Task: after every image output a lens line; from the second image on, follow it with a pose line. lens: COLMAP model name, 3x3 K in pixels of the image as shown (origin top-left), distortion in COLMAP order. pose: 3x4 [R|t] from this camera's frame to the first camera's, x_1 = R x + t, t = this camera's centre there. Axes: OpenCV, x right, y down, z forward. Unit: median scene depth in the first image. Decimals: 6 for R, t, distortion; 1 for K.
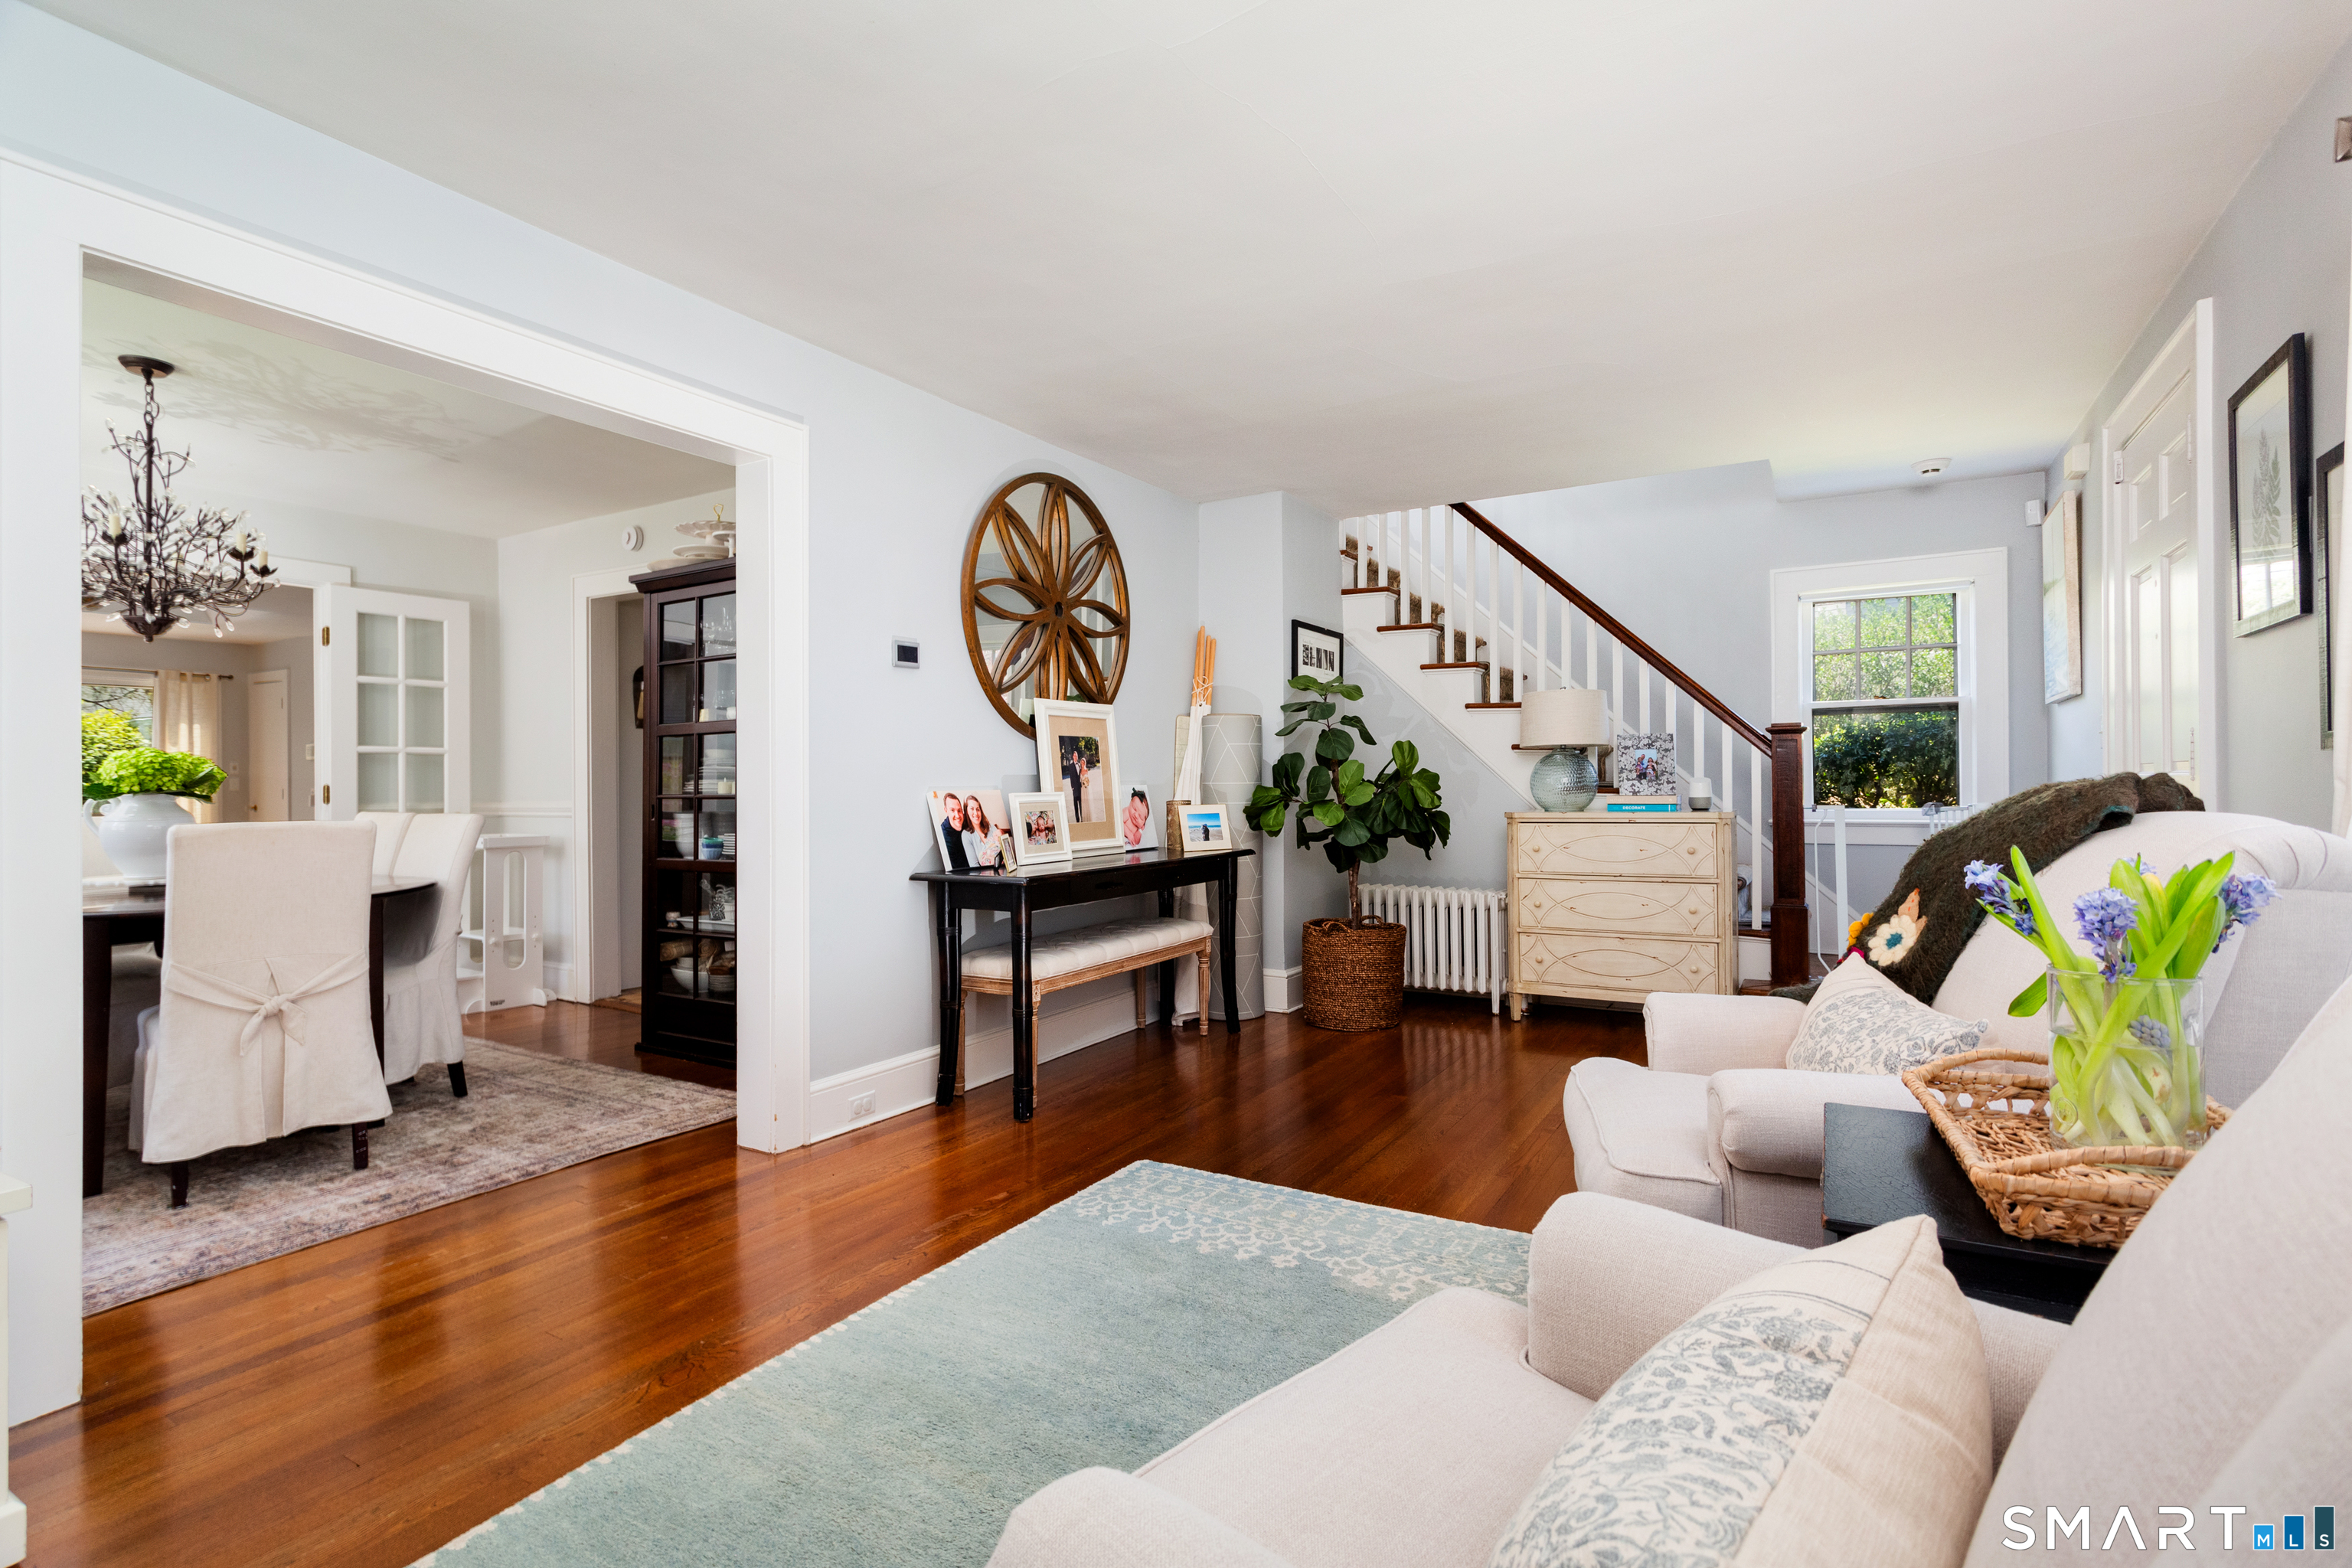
lens RADIAL K [[1115.8, 0, 1176.0], [0, 1115.8, 784.0], [0, 0, 1]] dist [-0.000105, -0.000079]
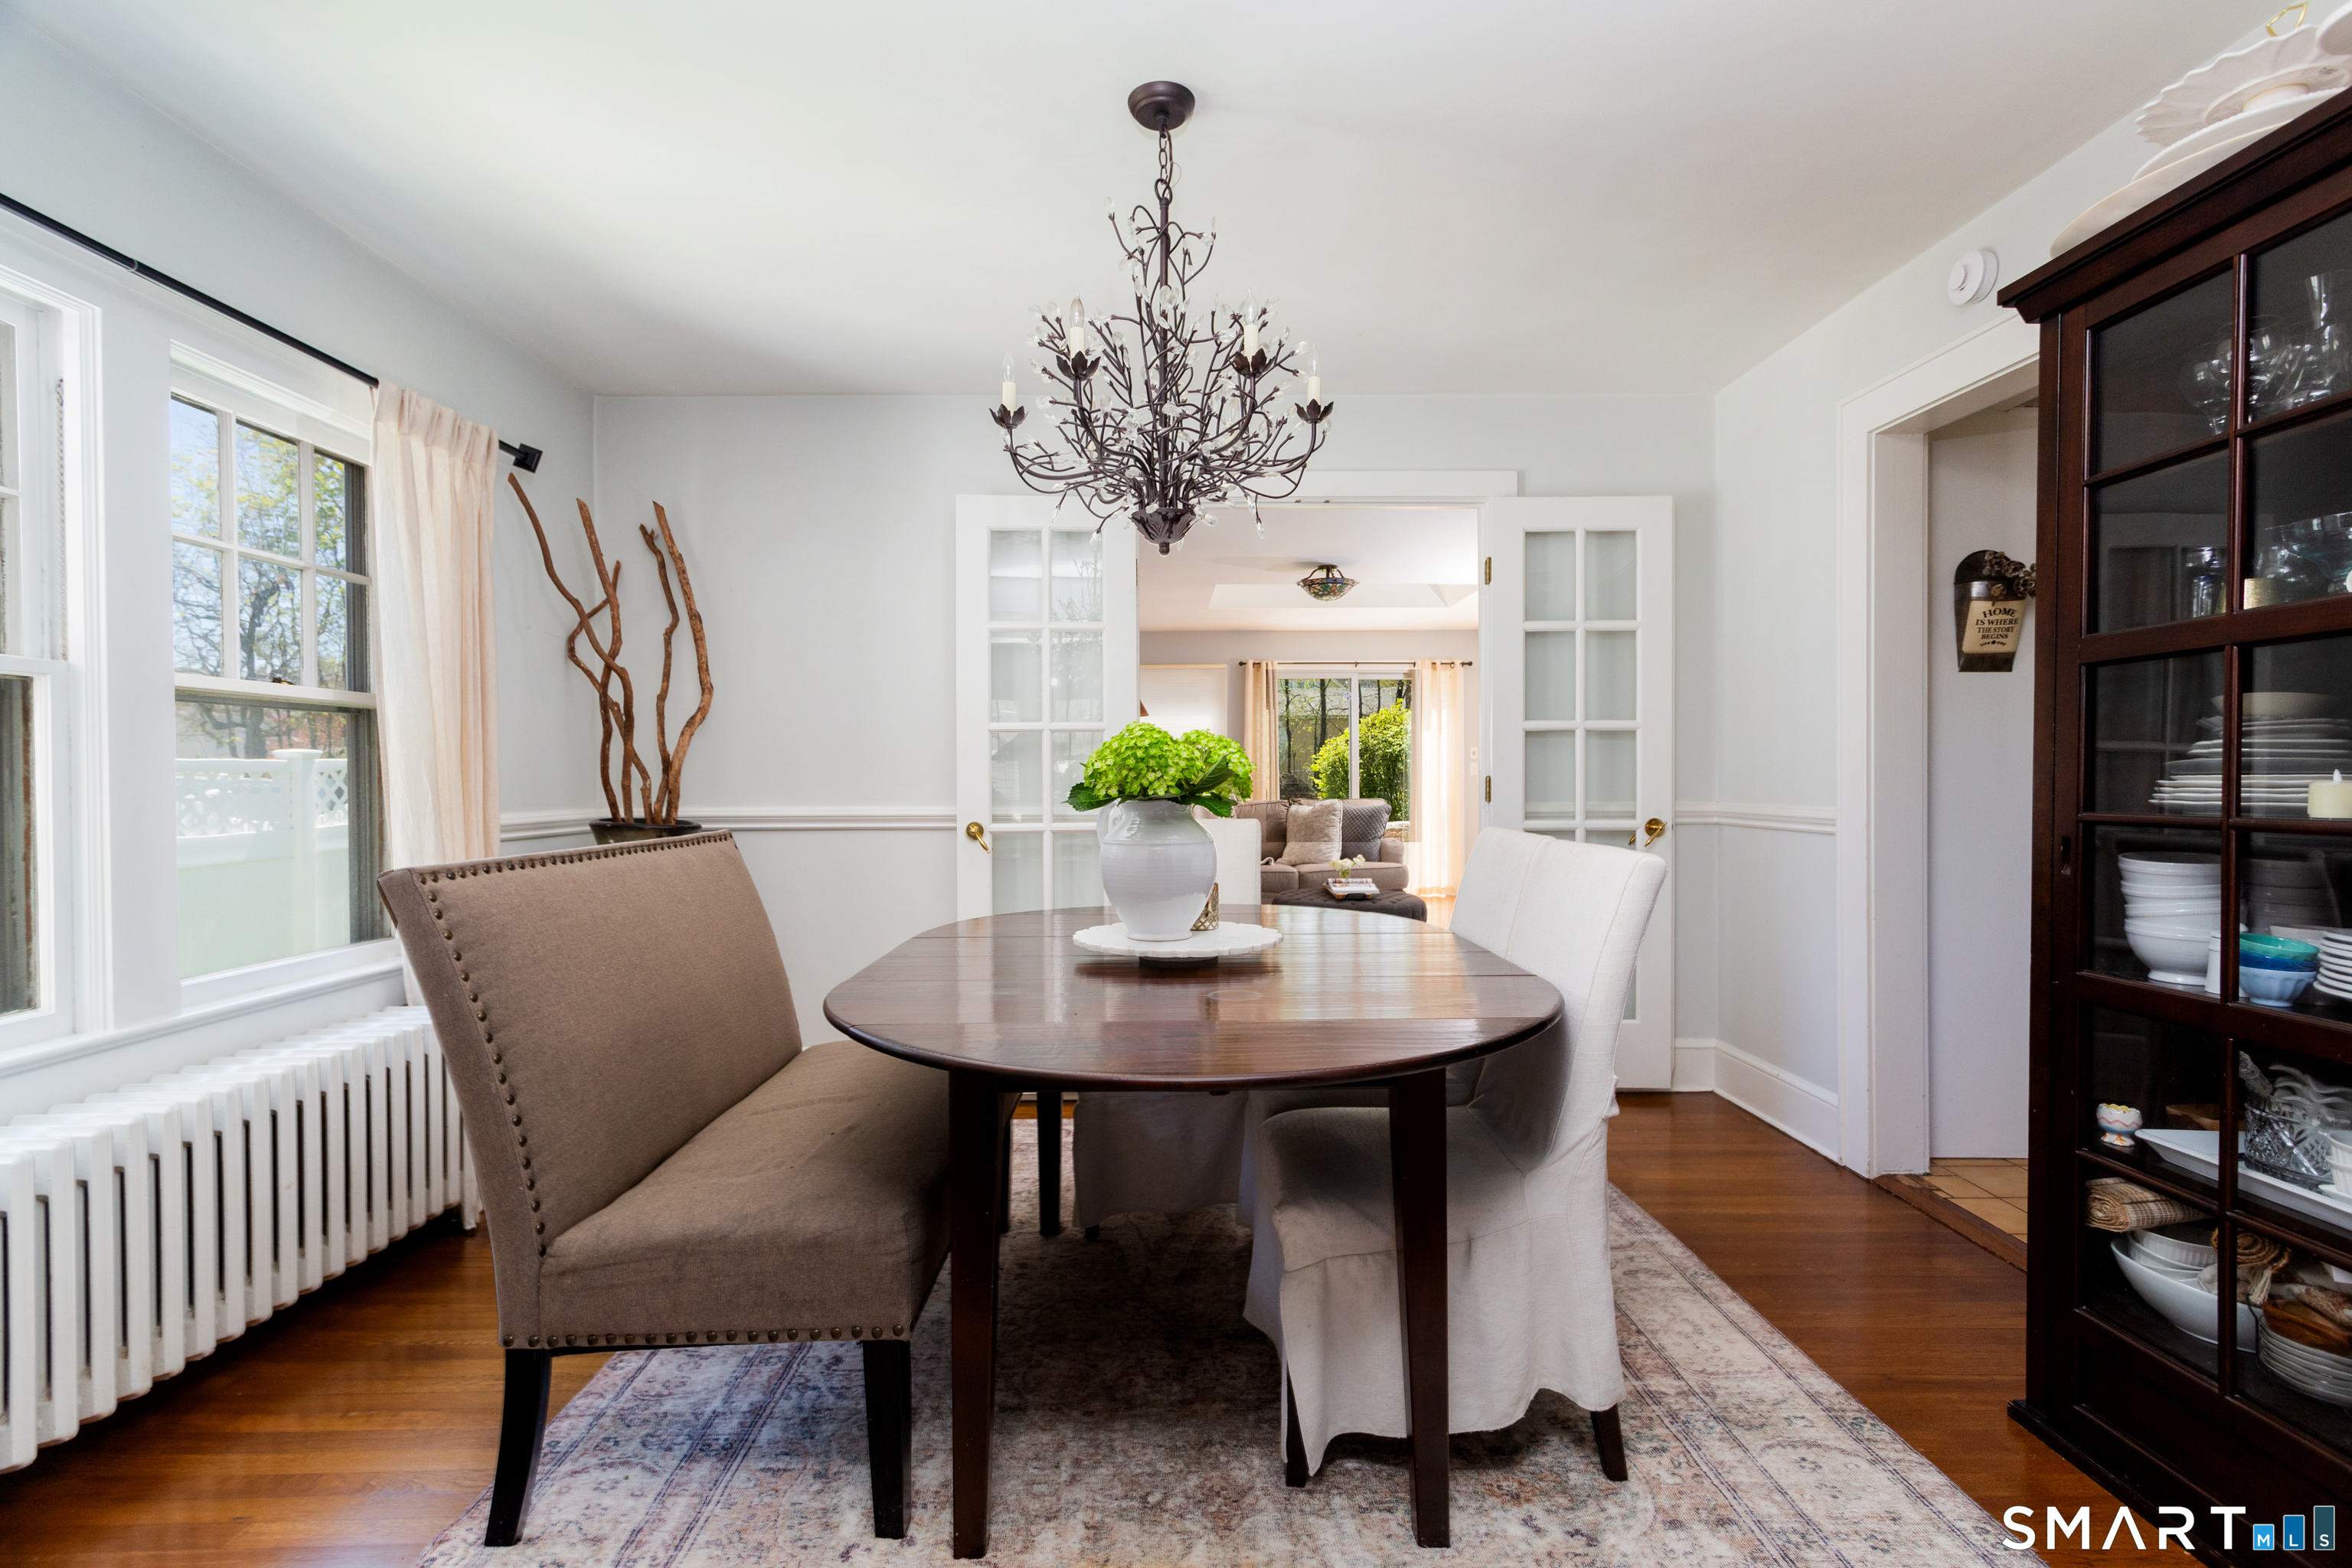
lens RADIAL K [[1115.8, 0, 1176.0], [0, 1115.8, 784.0], [0, 0, 1]] dist [-0.000105, -0.000079]
pose [[0.532941, 0.011186, -0.846079, -0.442356], [0.003935, 0.999869, 0.015698, -0.010294], [0.846143, -0.011695, 0.532827, 0.760258]]
